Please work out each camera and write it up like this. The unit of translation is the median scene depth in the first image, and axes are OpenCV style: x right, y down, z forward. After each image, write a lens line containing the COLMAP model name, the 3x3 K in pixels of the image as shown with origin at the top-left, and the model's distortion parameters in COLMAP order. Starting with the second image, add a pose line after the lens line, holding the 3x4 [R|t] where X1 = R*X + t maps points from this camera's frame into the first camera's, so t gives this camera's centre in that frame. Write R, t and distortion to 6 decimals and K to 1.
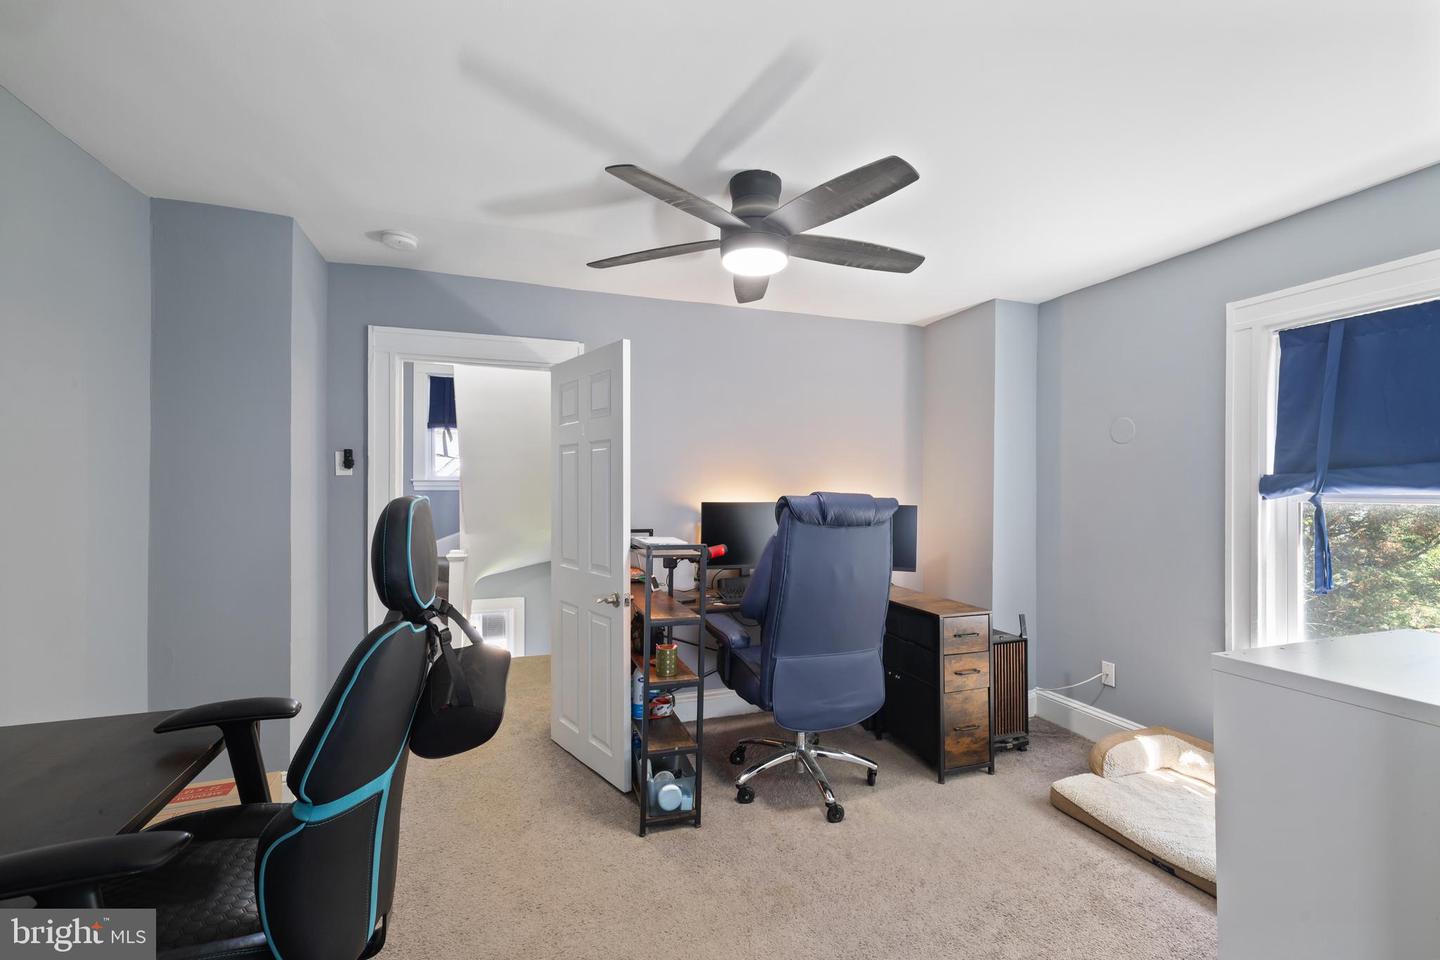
lens RADIAL K [[610.1, 0, 720.0], [0, 610.1, 480.0], [0, 0, 1]] dist [0.000554, 0.000038]
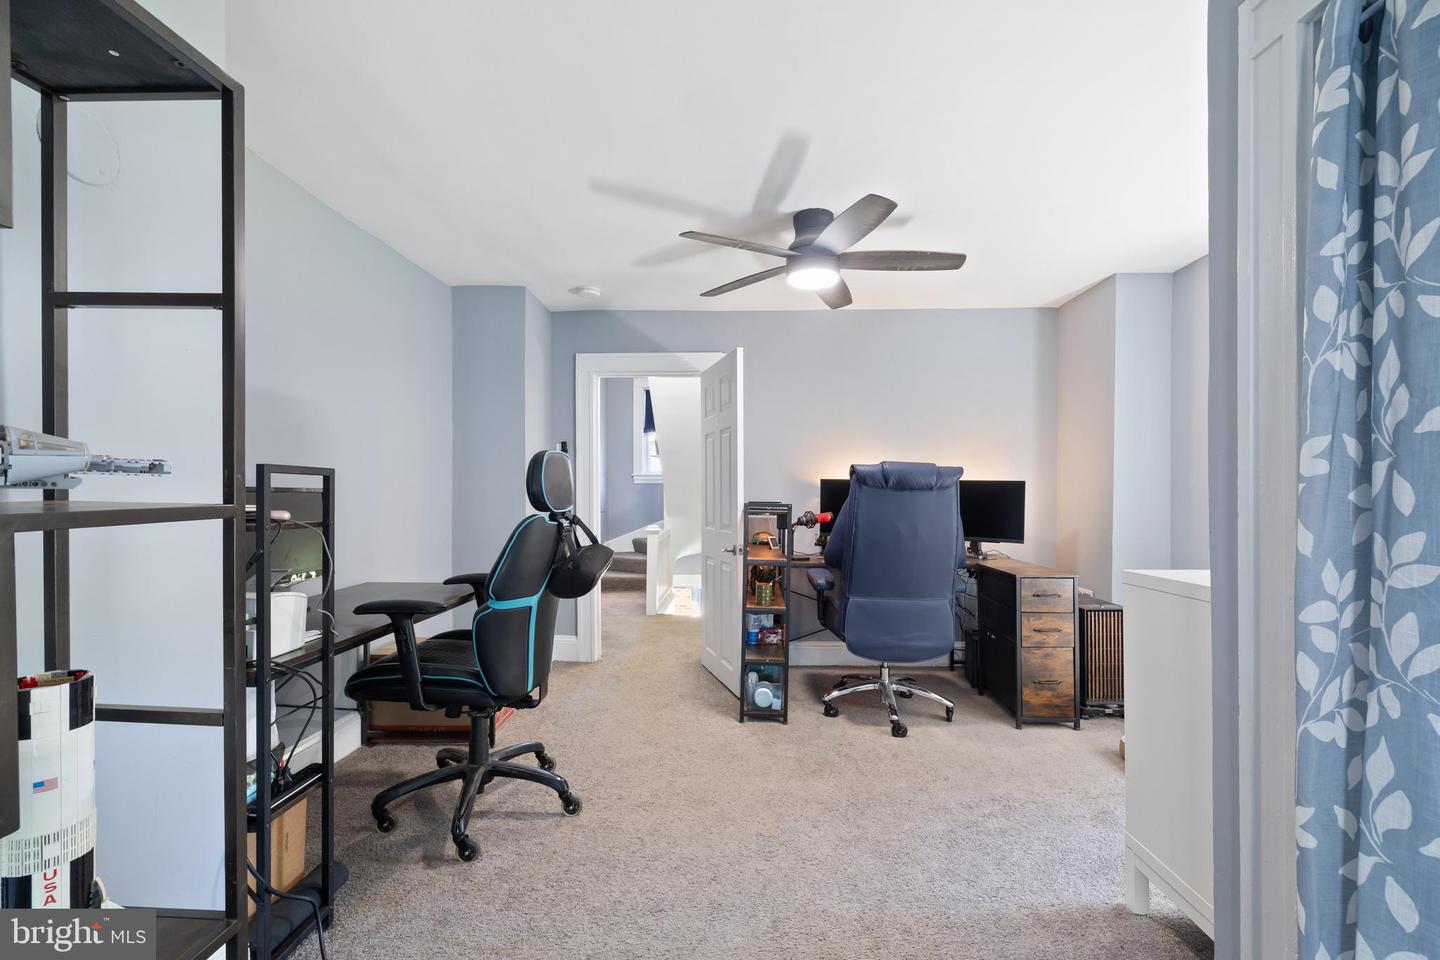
lens RADIAL K [[608.0, 0, 721.8], [0, 608.0, 490.5], [0, 0, 1]] dist [0.000926, 0.000097]
pose [[0.932957, -0.002779, -0.359977, 0.280001], [0.005288, 0.999968, 0.005984, 0.065187], [0.359949, -0.007486, 0.932942, -0.220177]]
